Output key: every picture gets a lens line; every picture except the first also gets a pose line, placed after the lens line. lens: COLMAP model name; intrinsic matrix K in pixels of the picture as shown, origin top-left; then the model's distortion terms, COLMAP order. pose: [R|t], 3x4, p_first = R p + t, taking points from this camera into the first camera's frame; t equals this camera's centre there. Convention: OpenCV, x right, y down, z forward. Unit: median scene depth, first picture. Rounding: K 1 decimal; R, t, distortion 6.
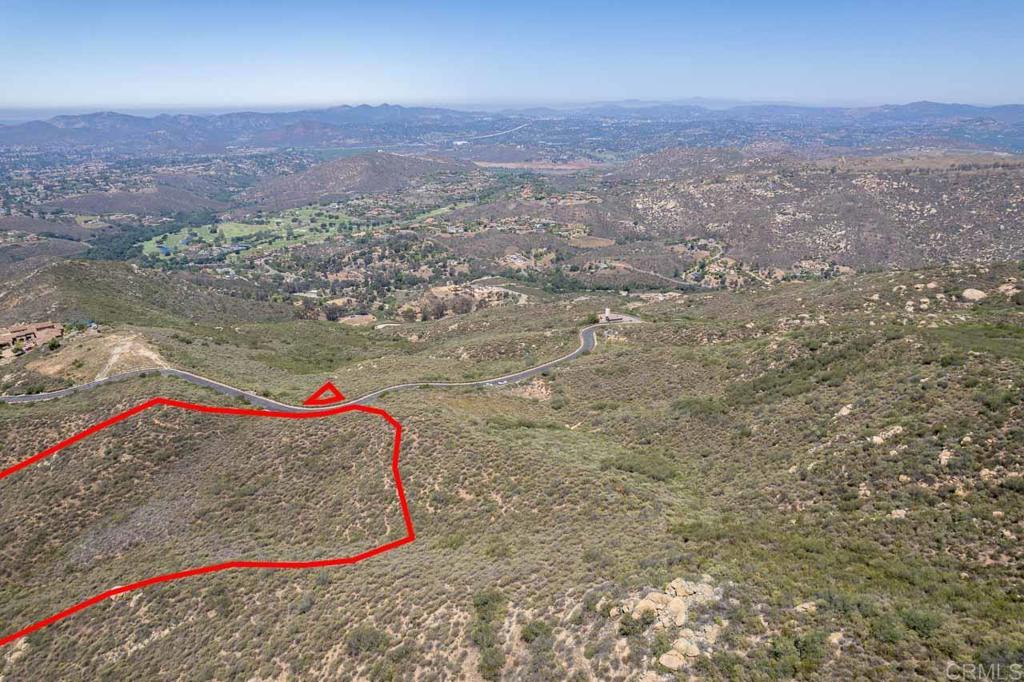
lens RADIAL K [[656.2, 0, 517.1], [0, 656.2, 330.1], [0, 0, 1]] dist [-0.075789, 0.066650]
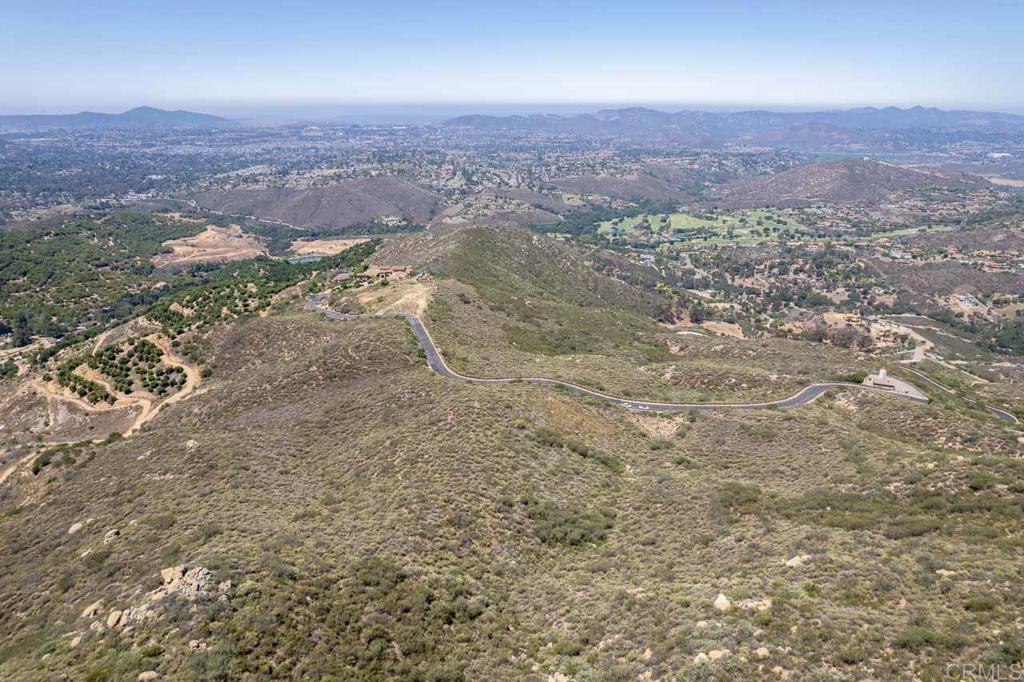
lens RADIAL K [[656.2, 0, 516.1], [0, 656.2, 337.7], [0, 0, 1]] dist [-0.075789, 0.066650]
pose [[0.746306, 0.230300, -0.624491, 0.073077], [-0.222922, 0.970532, 0.091507, -0.010888], [0.627163, 0.070921, 0.775653, 0.031226]]
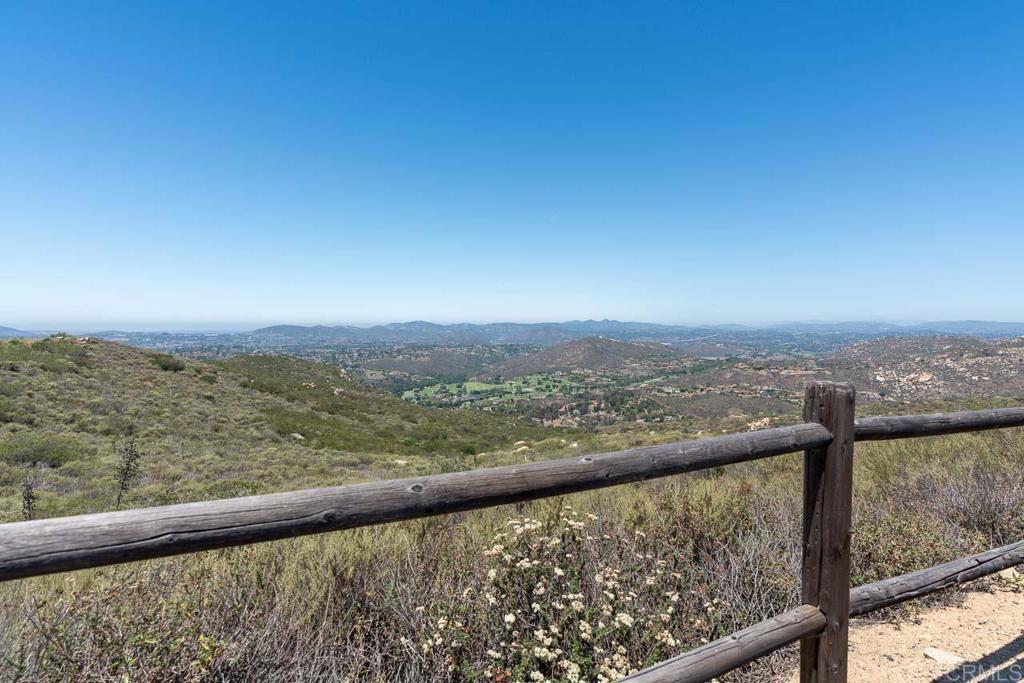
lens RADIAL K [[511.2, 0, 513.0], [0, 511.2, 338.1], [0, 0, 1]] dist [-0.008836, 0.005822]
pose [[0.932766, 0.013852, -0.360215, -0.035952], [-0.121291, 0.953059, -0.277429, 0.015771], [0.339464, 0.302468, 0.890661, 0.173485]]
